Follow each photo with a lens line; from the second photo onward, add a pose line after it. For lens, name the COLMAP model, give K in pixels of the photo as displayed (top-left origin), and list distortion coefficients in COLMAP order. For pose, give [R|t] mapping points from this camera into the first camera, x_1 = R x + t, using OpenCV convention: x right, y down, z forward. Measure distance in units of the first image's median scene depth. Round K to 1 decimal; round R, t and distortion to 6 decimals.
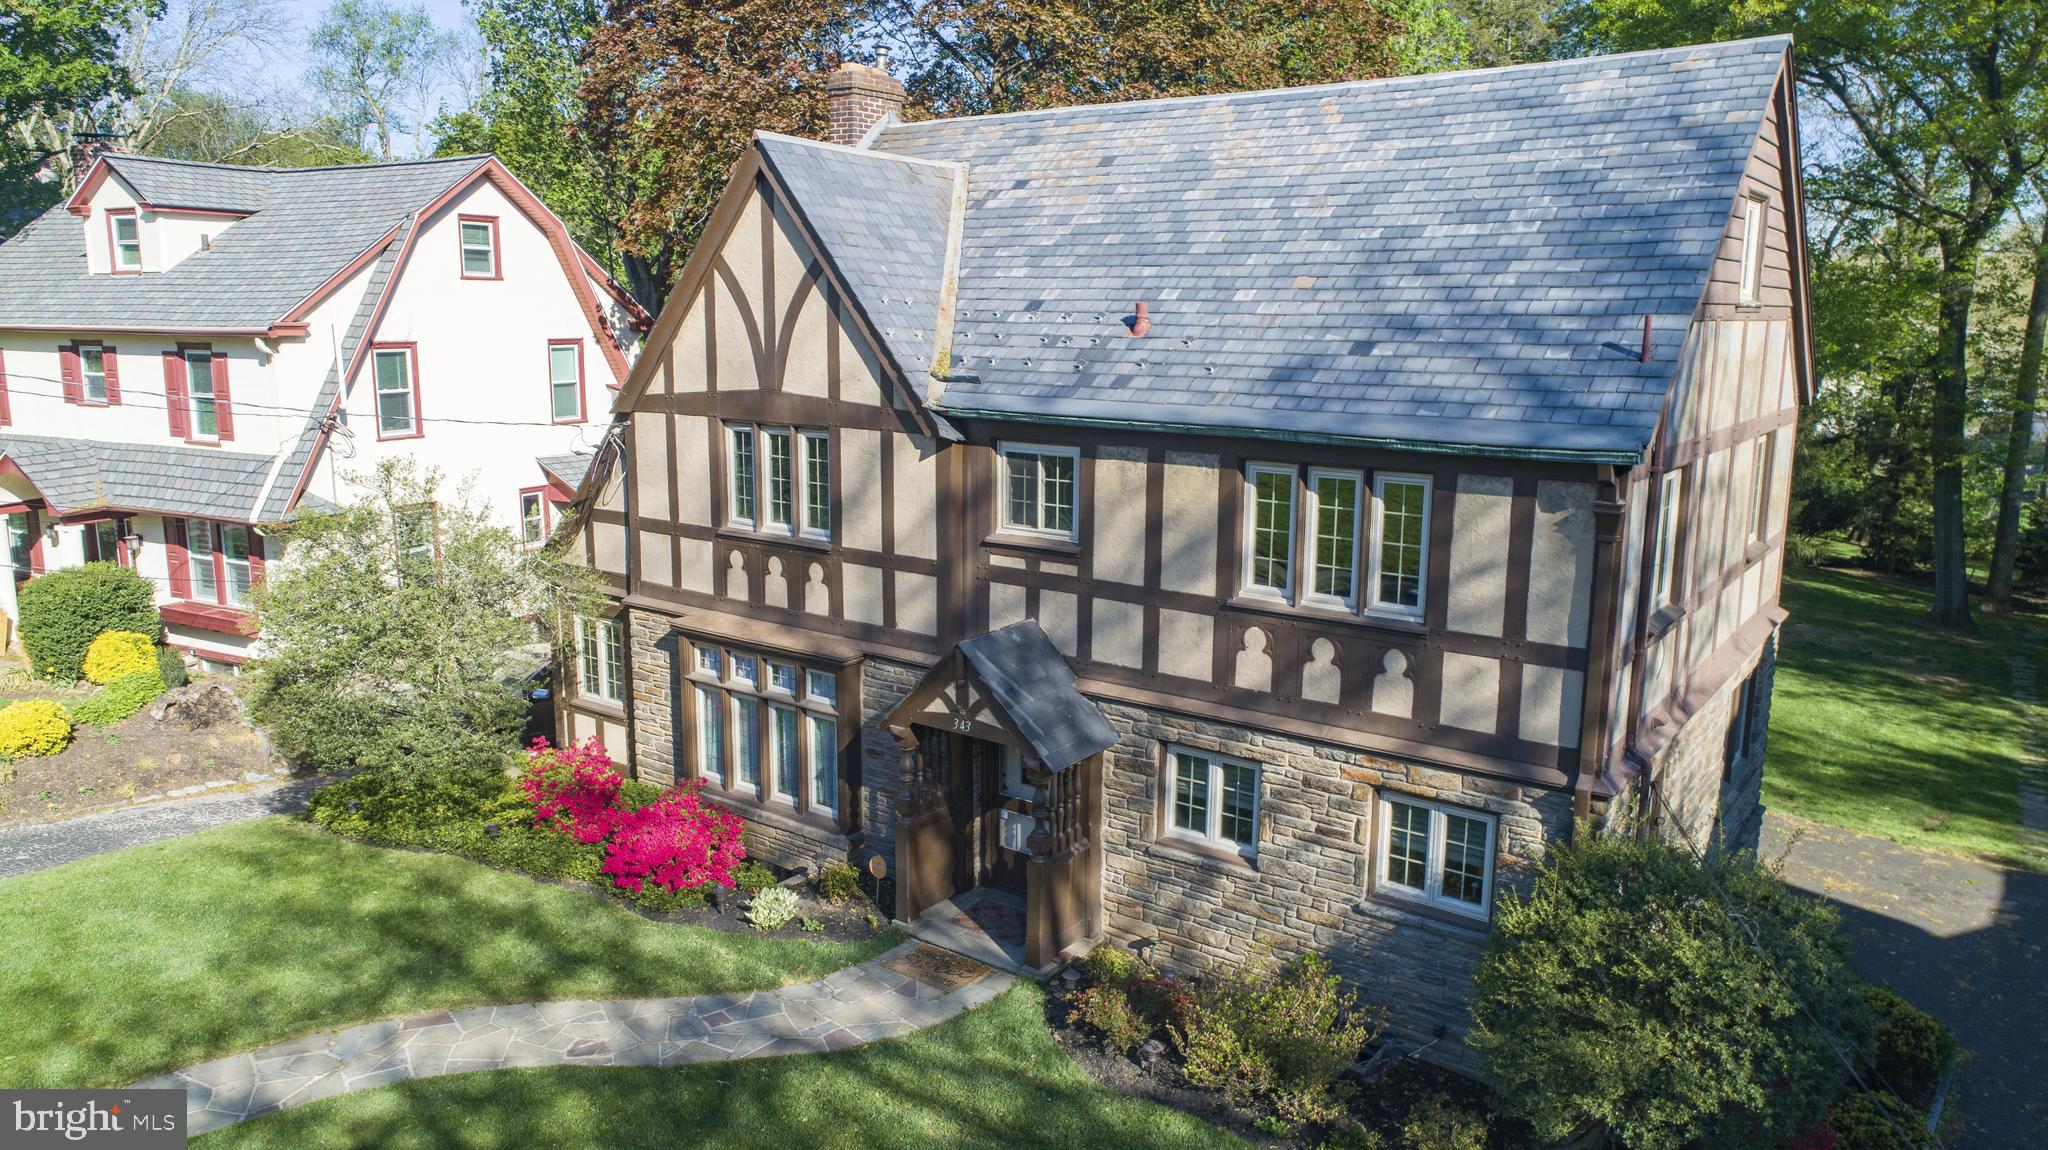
lens RADIAL K [[1383.0, 0, 1024.0], [0, 1383.0, 575.0], [0, 0, 1]] dist [-0.009481, 0.003173]
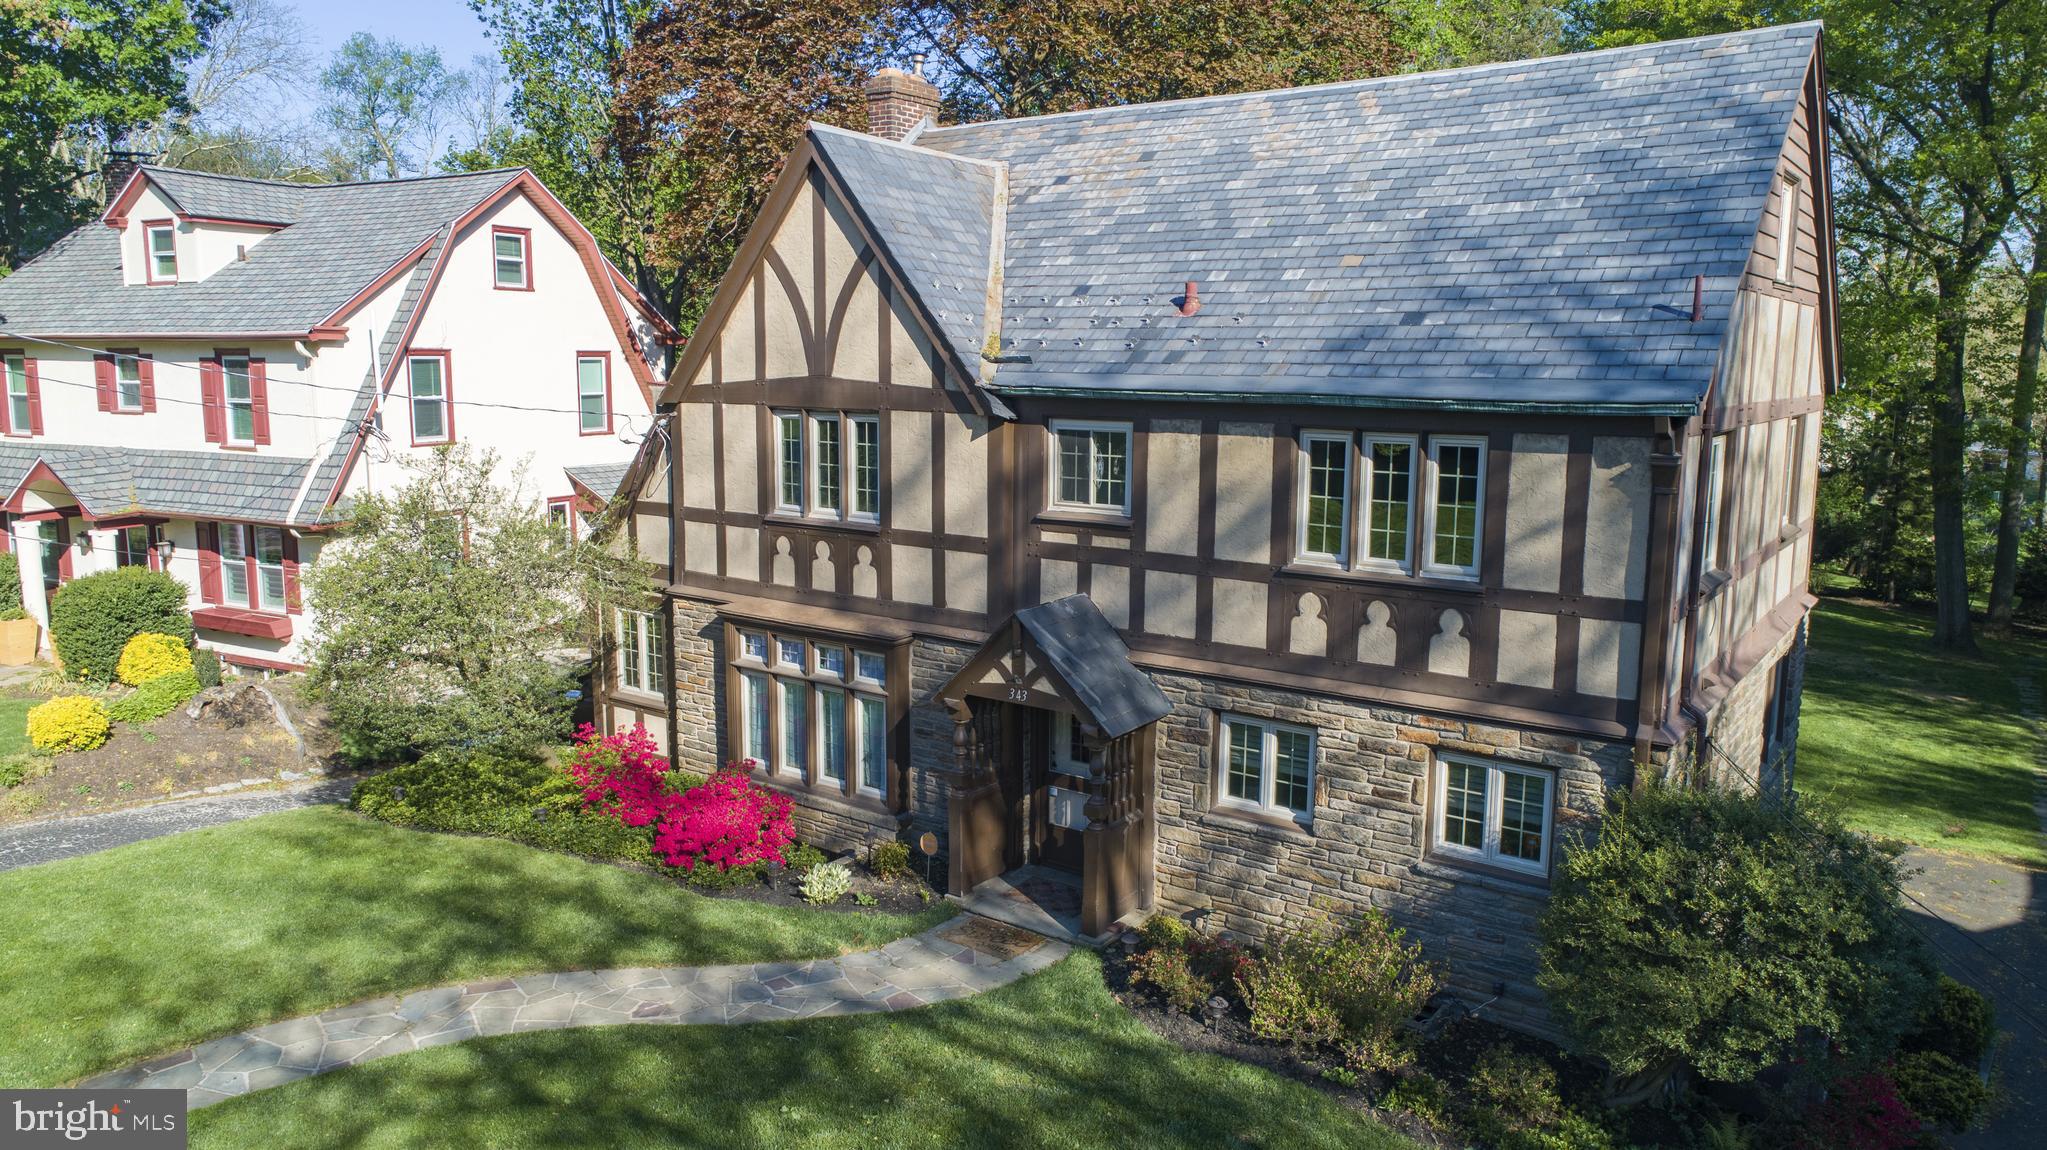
lens RADIAL K [[1384.0, 0, 1024.6], [0, 1384.0, 574.1], [0, 0, 1]] dist [-0.010306, 0.004927]
pose [[0.999981, -0.001693, 0.005922, -0.041944], [0.001890, 0.999435, -0.033549, 0.049346], [-0.005862, 0.033559, 0.999420, -0.014166]]
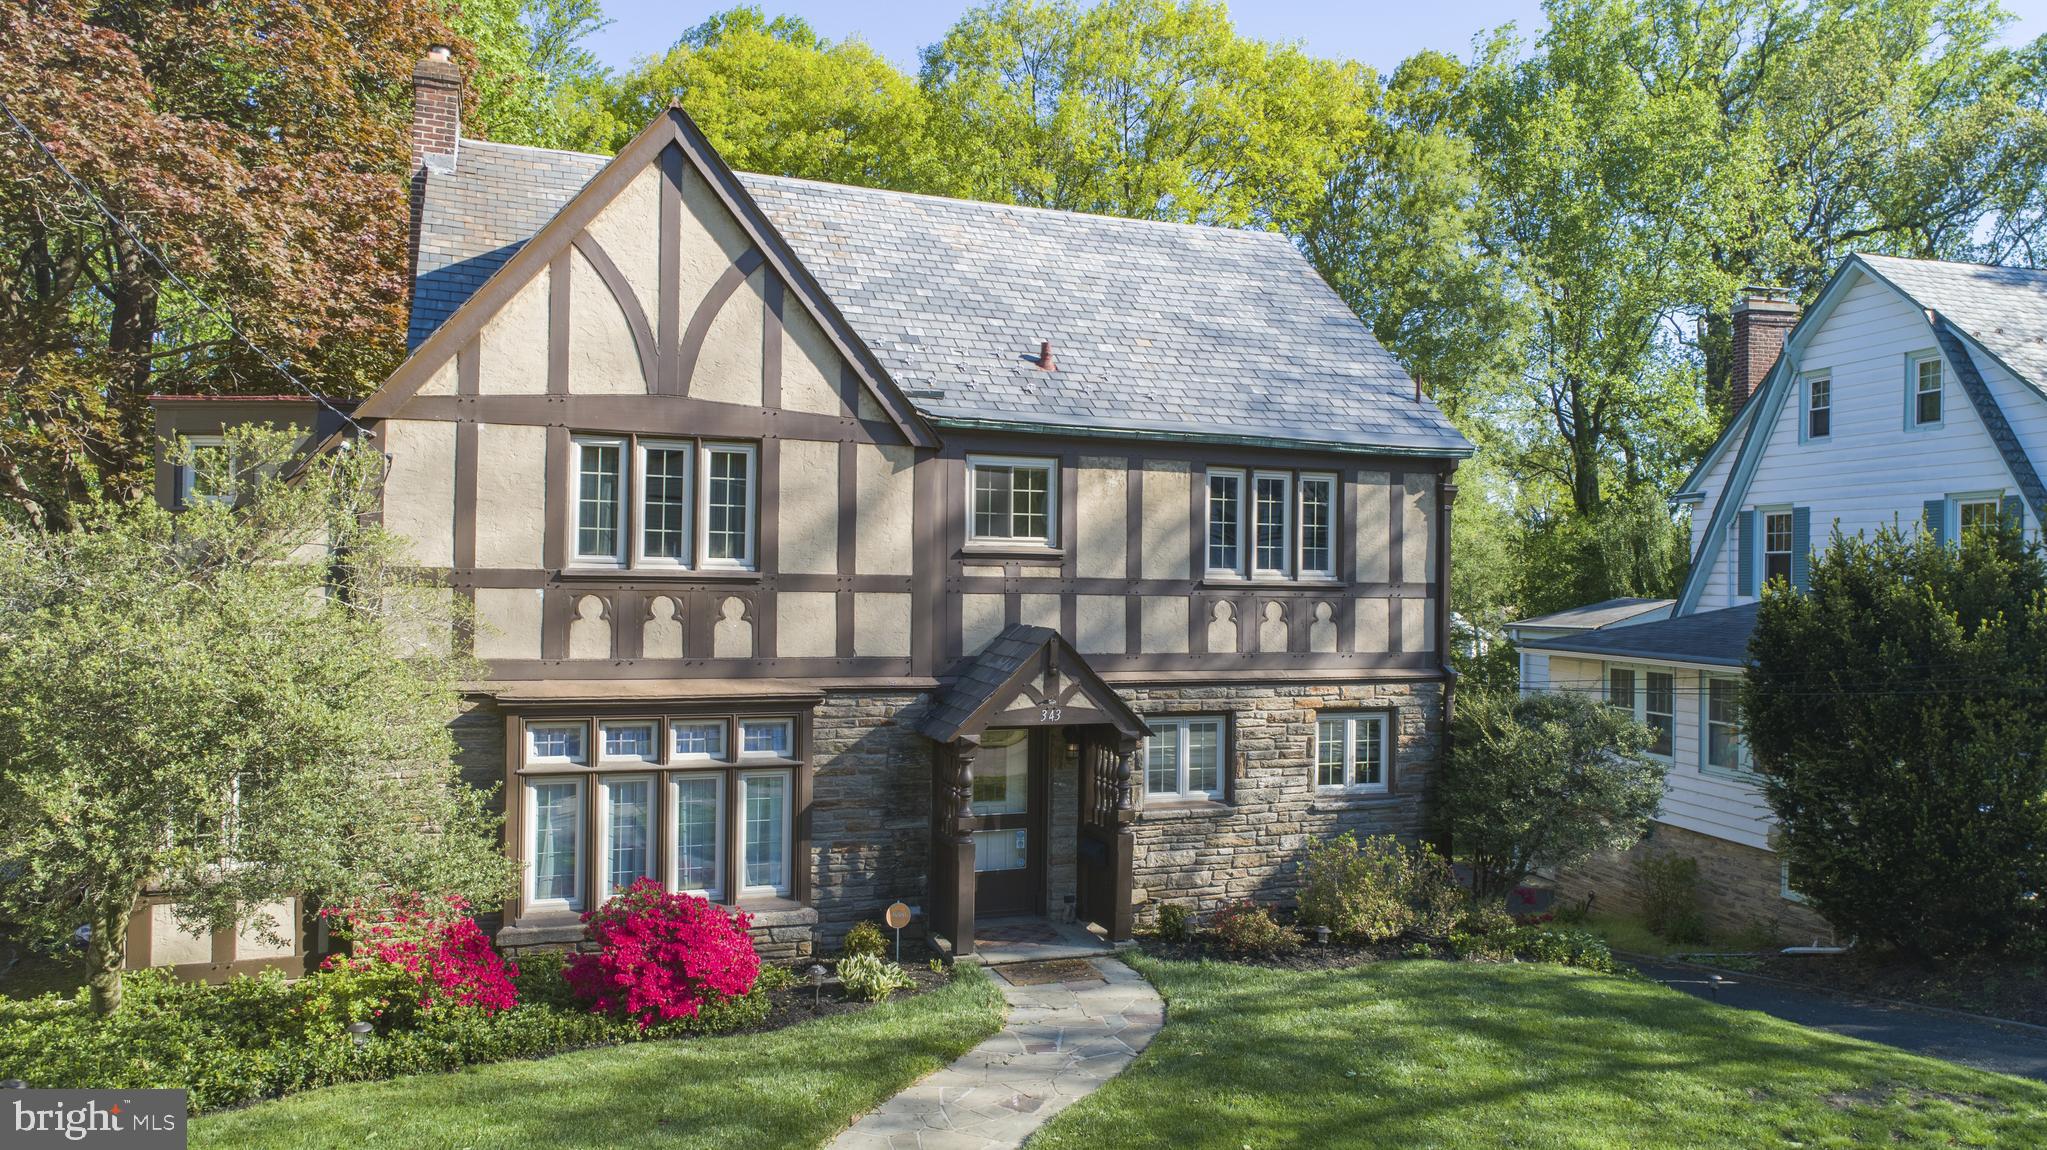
lens RADIAL K [[1370.0, 0, 1016.7], [0, 1370.0, 569.1], [0, 0, 1]] dist [-0.007859, 0.002262]
pose [[0.538636, 0.007852, 0.842502, -0.823213], [0.146501, 0.983851, -0.102831, 0.092904], [-0.829704, 0.178816, 0.528787, 0.429162]]
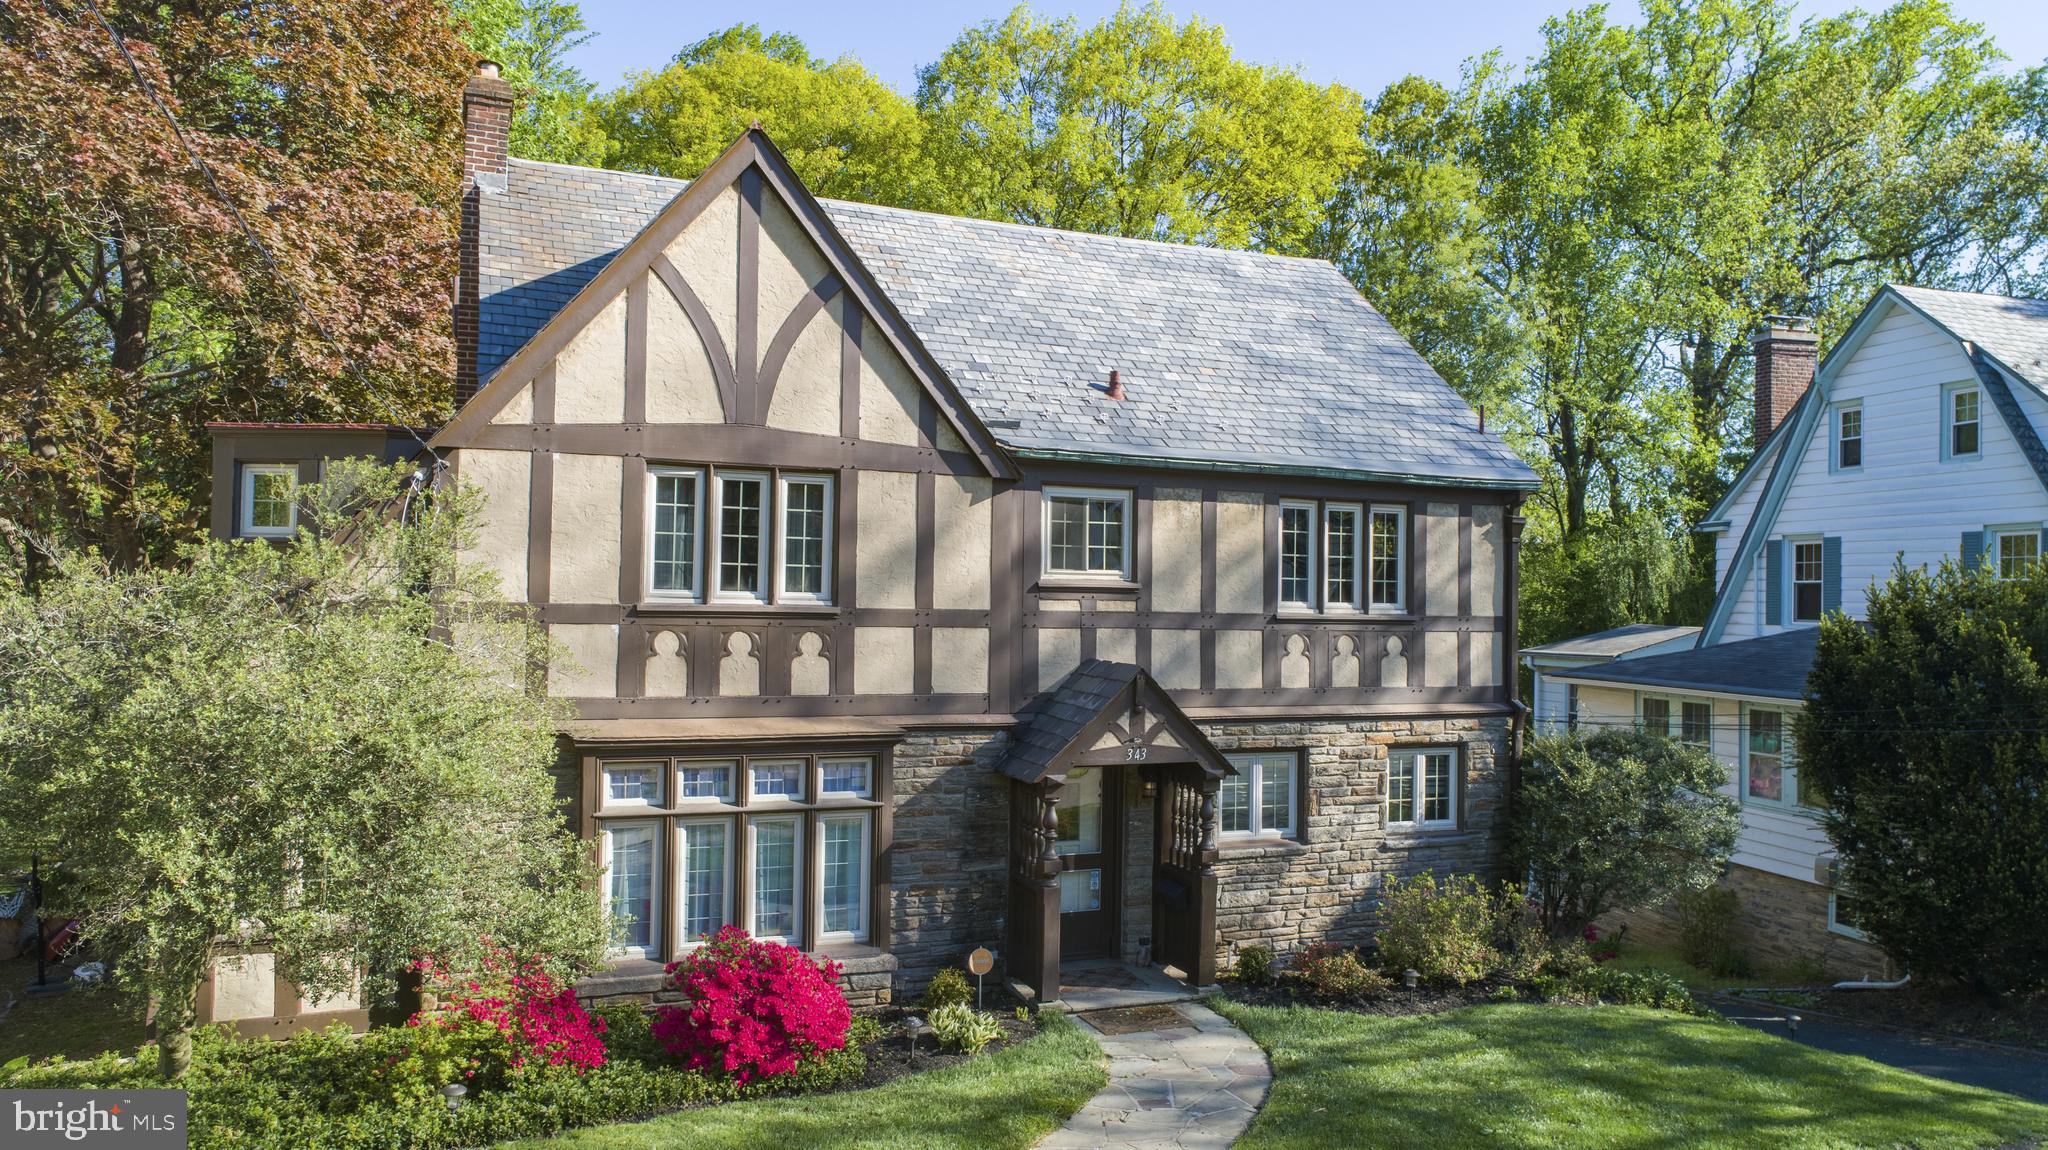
lens RADIAL K [[1372.8, 0, 1015.5], [0, 1372.8, 570.5], [0, 0, 1]] dist [-0.006273, -0.000225]
pose [[0.517616, 0.020289, 0.855372, -0.846462], [0.146628, 0.982826, -0.112042, 0.069281], [-0.842955, 0.183416, 0.505752, 0.503686]]
